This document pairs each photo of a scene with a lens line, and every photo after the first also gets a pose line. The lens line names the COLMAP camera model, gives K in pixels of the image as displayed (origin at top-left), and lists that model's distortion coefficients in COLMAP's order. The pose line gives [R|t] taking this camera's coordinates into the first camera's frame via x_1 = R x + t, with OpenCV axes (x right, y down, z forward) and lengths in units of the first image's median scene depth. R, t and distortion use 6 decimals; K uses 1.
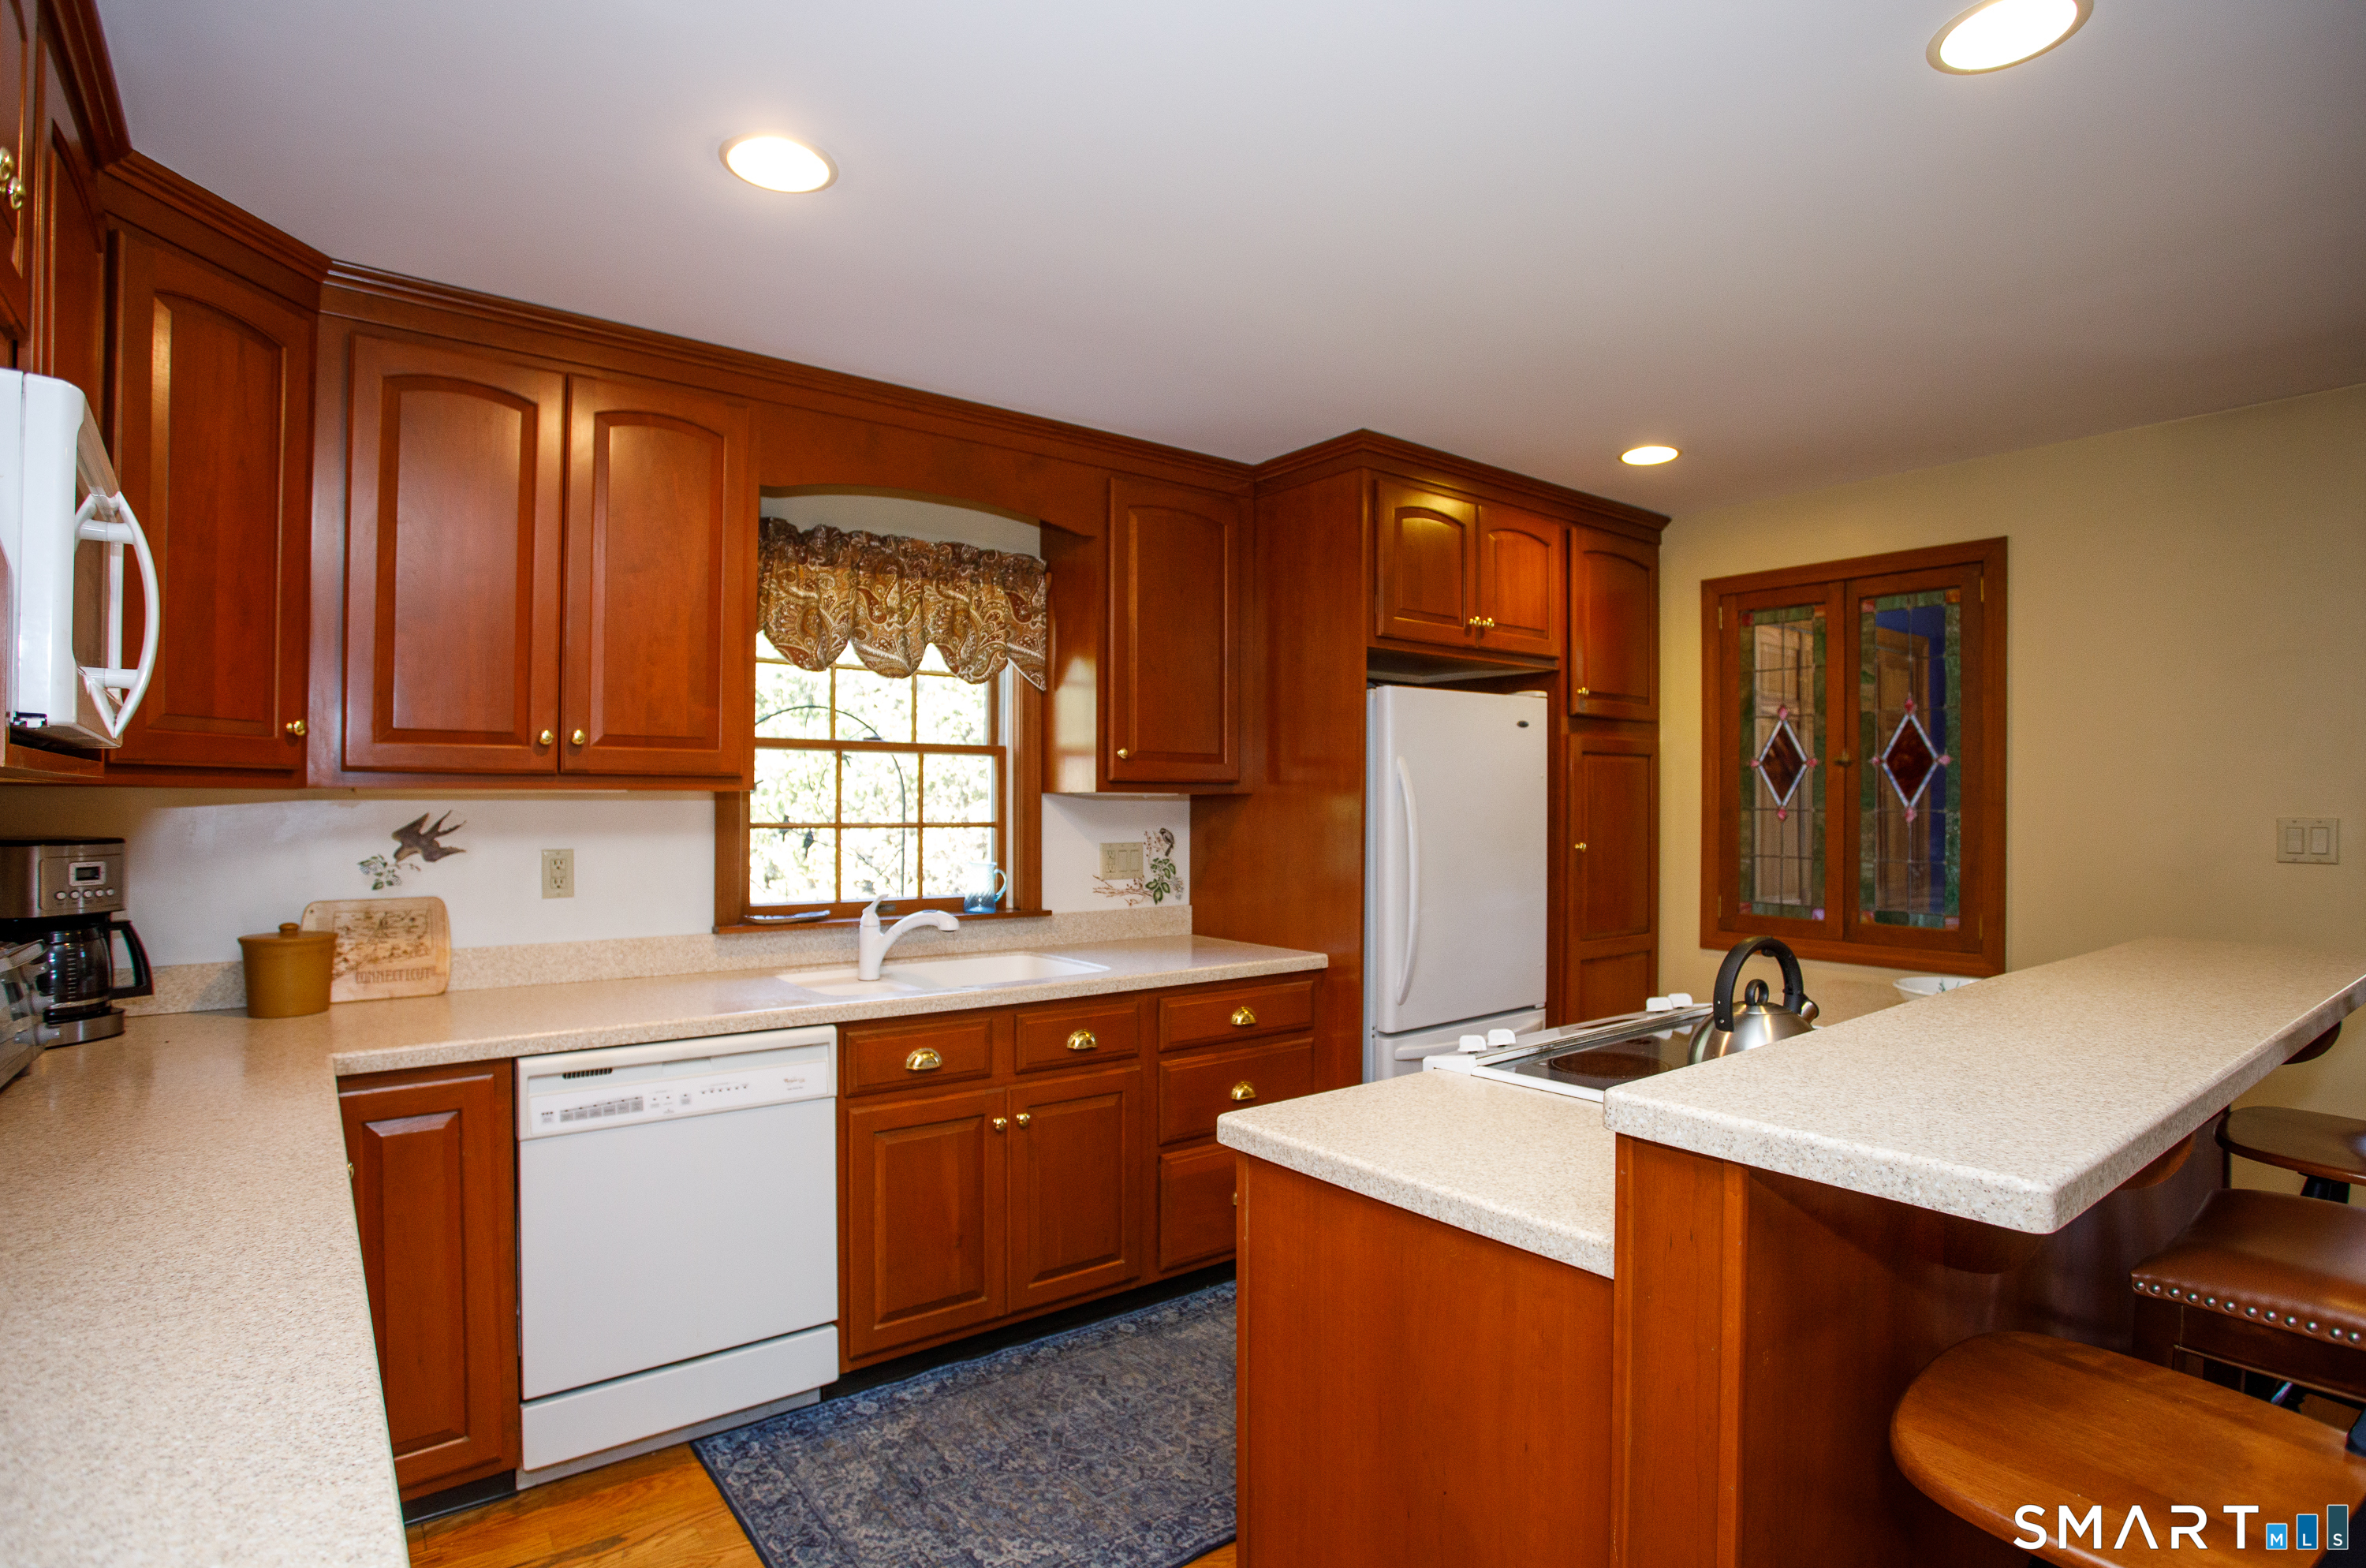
lens RADIAL K [[1187.0, 0, 1189.4], [0, 1187.0, 793.6], [0, 0, 1]] dist [-0.084822, 0.036501]
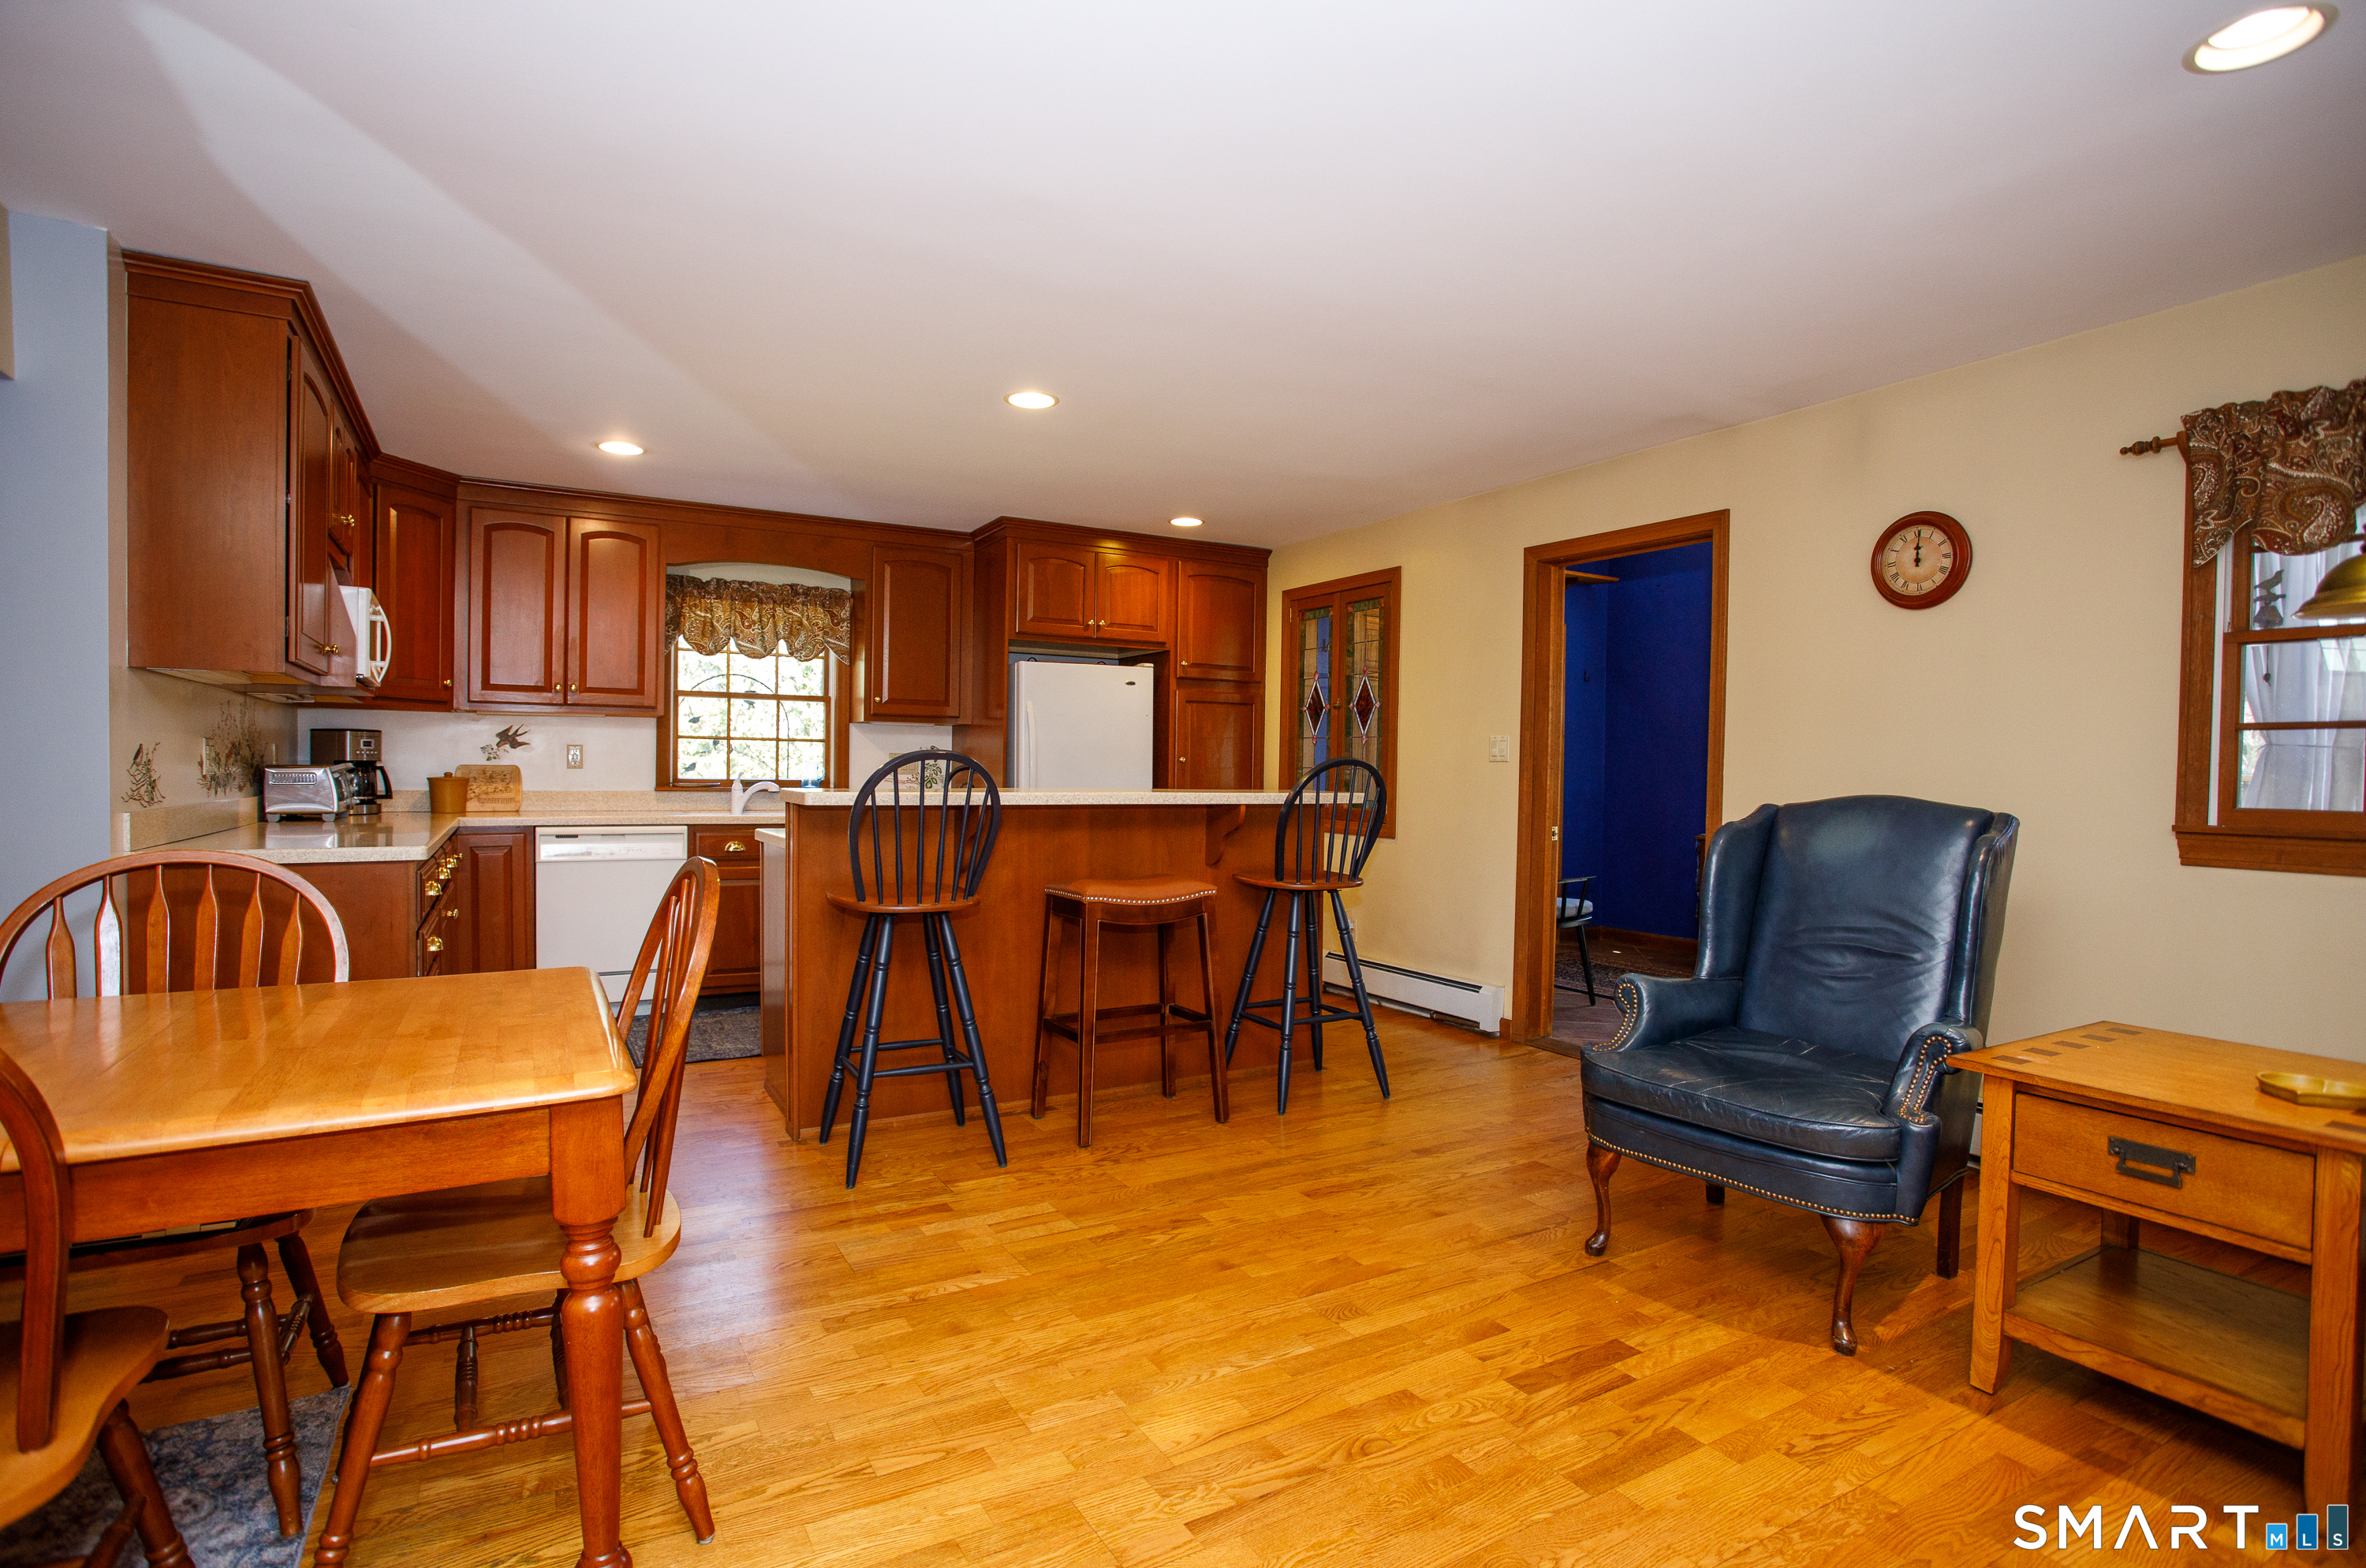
lens RADIAL K [[1157.9, 0, 1176.5], [0, 1157.9, 791.6], [0, 0, 1]] dist [-0.079272, 0.036542]
pose [[0.990580, 0.012404, -0.136371, 0.629471], [-0.009148, 0.999659, 0.024478, 0.058690], [0.136628, -0.023000, 0.990355, -0.673161]]
